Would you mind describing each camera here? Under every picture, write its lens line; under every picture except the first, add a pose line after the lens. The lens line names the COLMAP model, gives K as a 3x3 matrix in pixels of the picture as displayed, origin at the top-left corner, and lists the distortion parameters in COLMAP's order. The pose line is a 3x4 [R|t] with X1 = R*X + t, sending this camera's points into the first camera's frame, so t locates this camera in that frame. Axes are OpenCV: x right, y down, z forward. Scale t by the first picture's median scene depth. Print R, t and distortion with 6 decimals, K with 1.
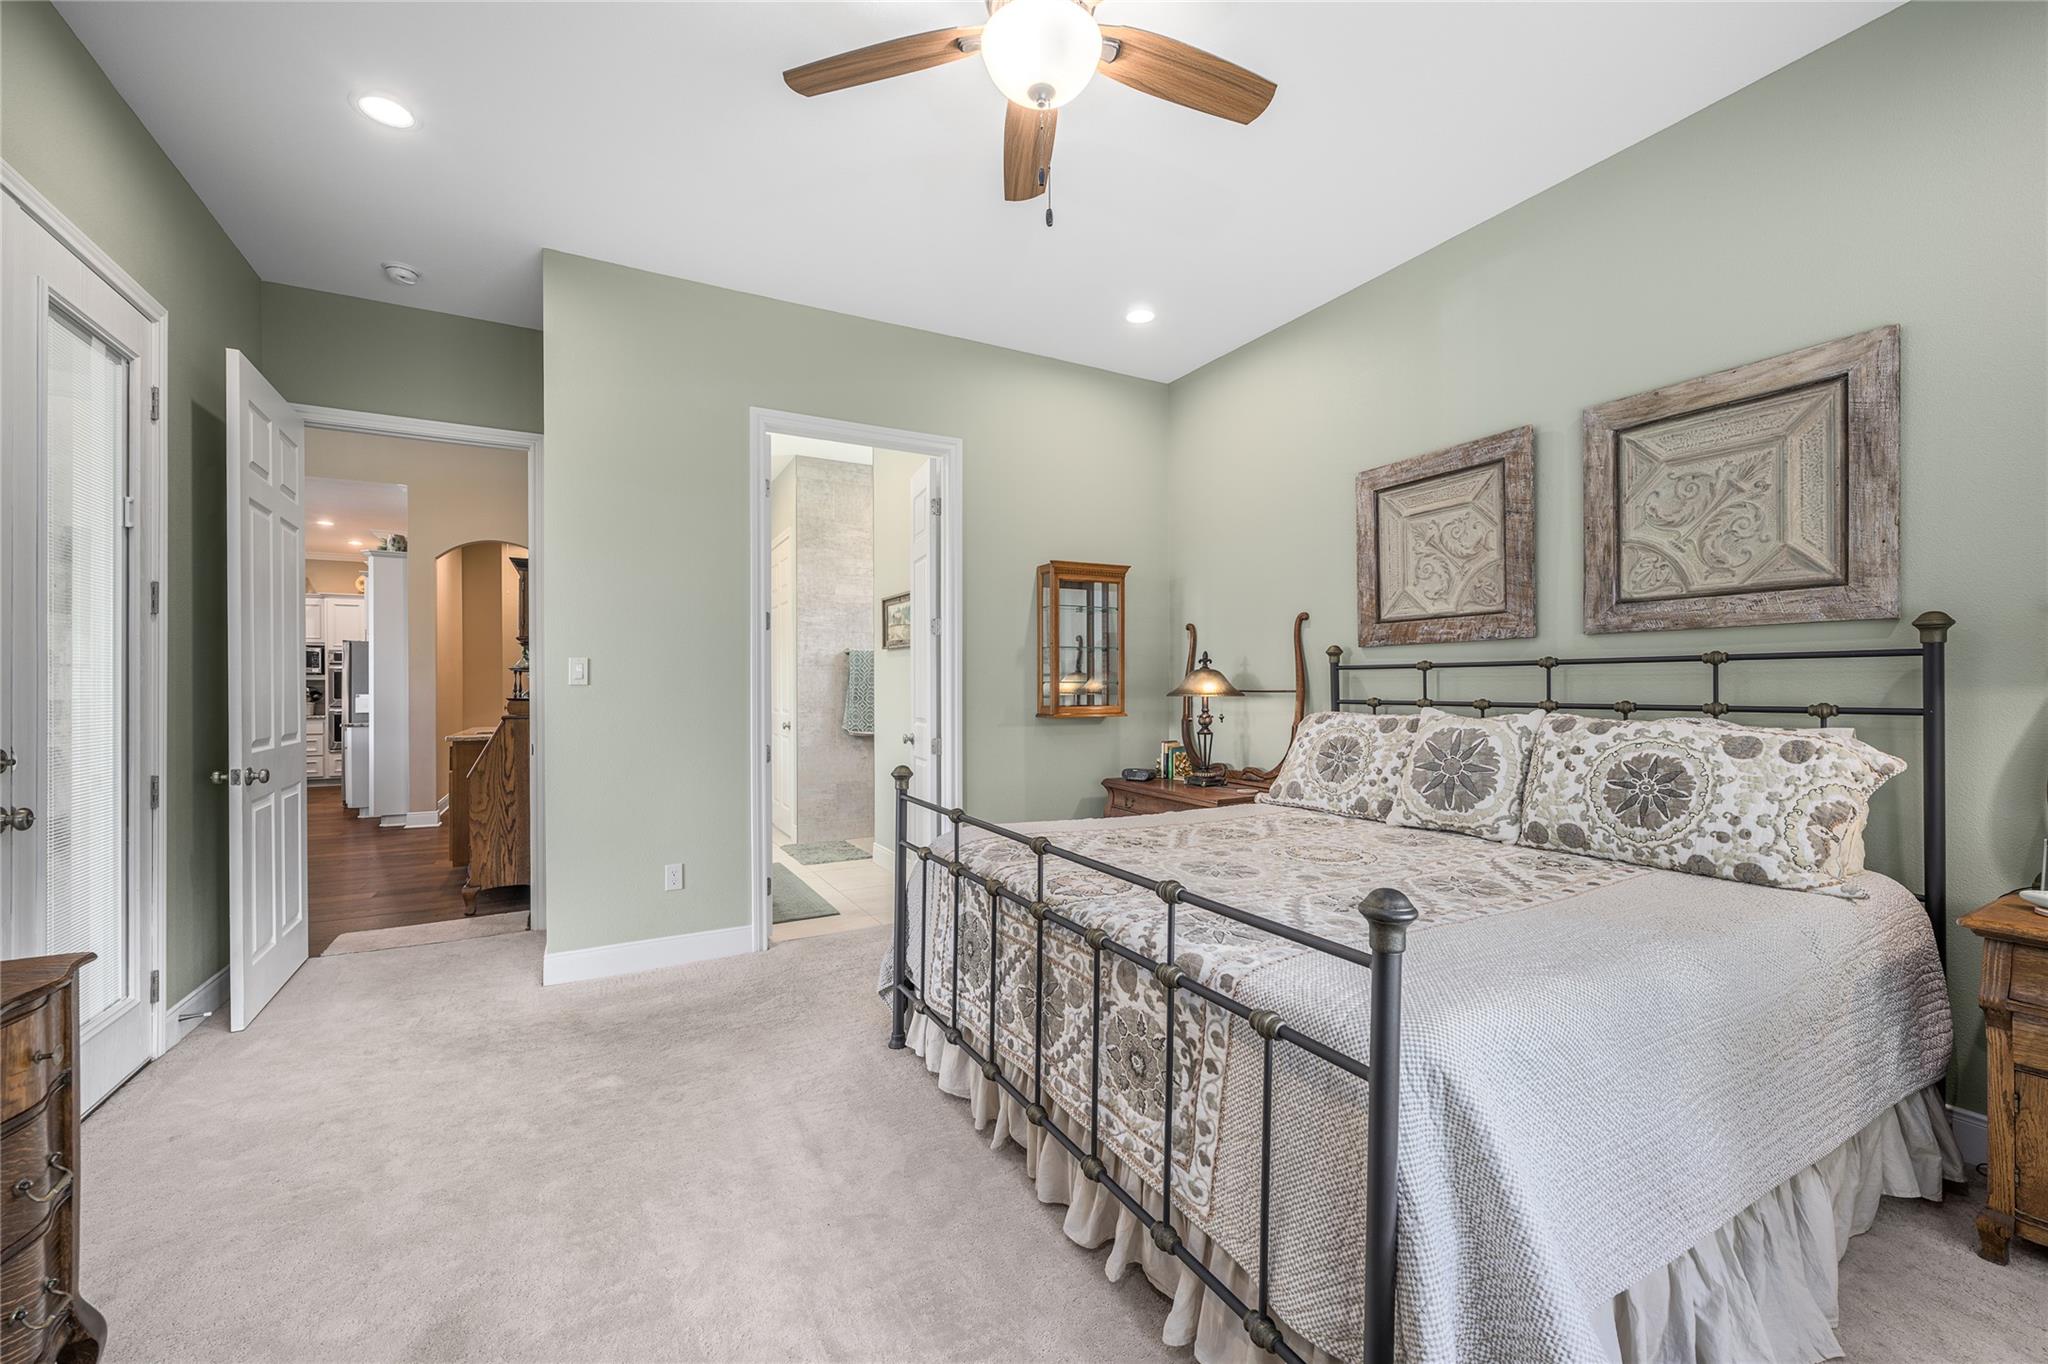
lens RADIAL K [[822.8, 0, 1044.0], [0, 822.8, 686.6], [0, 0, 1]] dist [0.001985, 0.000165]
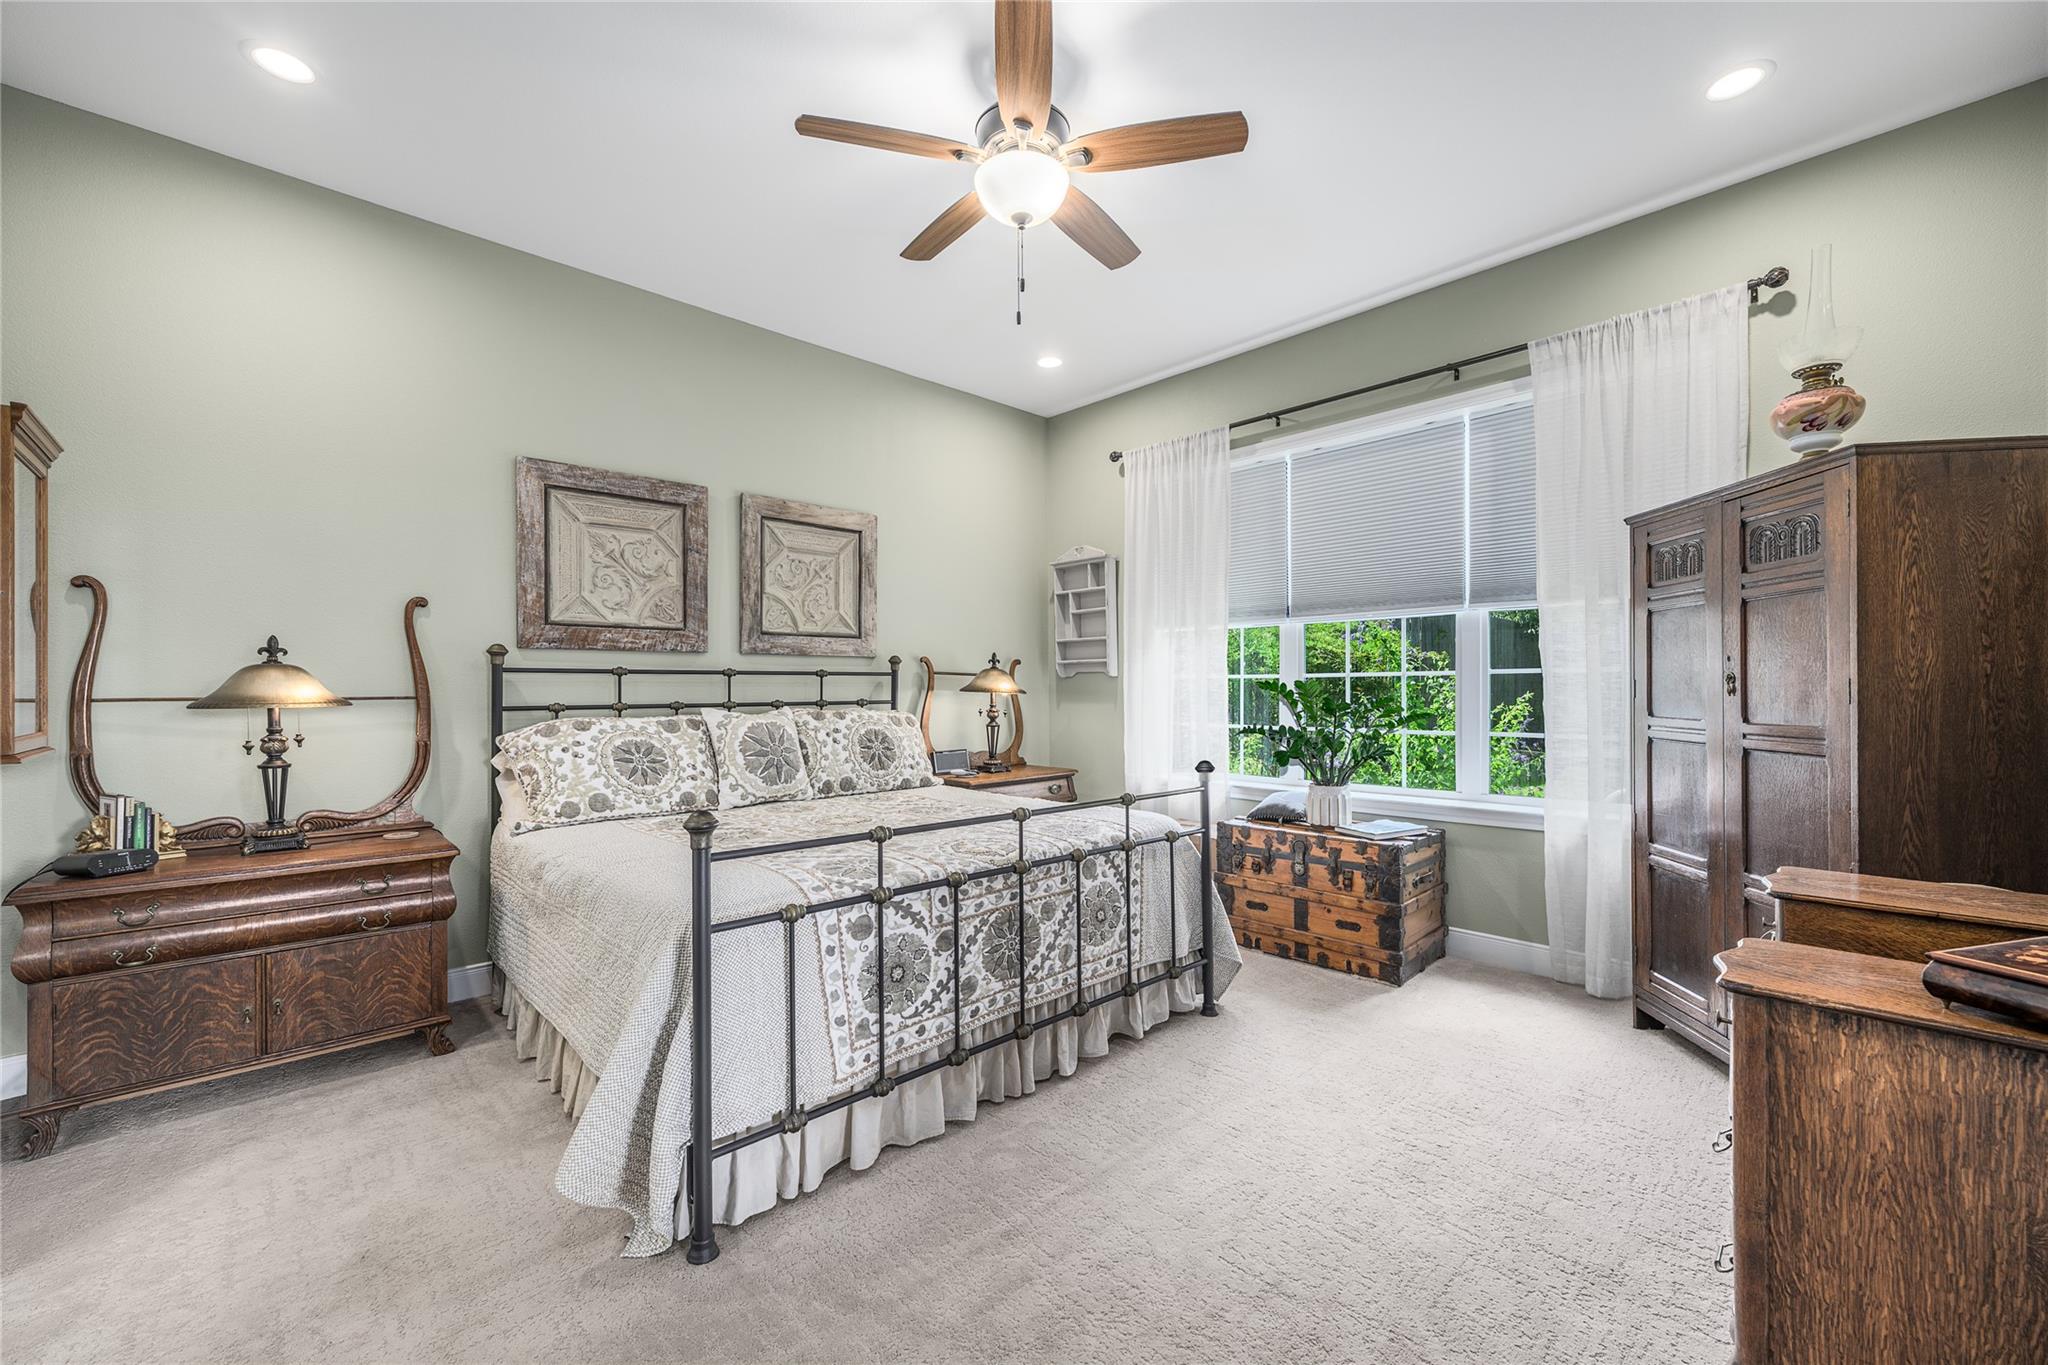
lens RADIAL K [[822.8, 0, 1044.0], [0, 822.8, 687.1], [0, 0, 1]] dist [0.001985, 0.000165]
pose [[-0.263543, 0.005230, 0.964634, -0.833394], [0.004458, 0.999981, -0.004204, 0.002207], [-0.964637, 0.003193, -0.263561, 0.882654]]
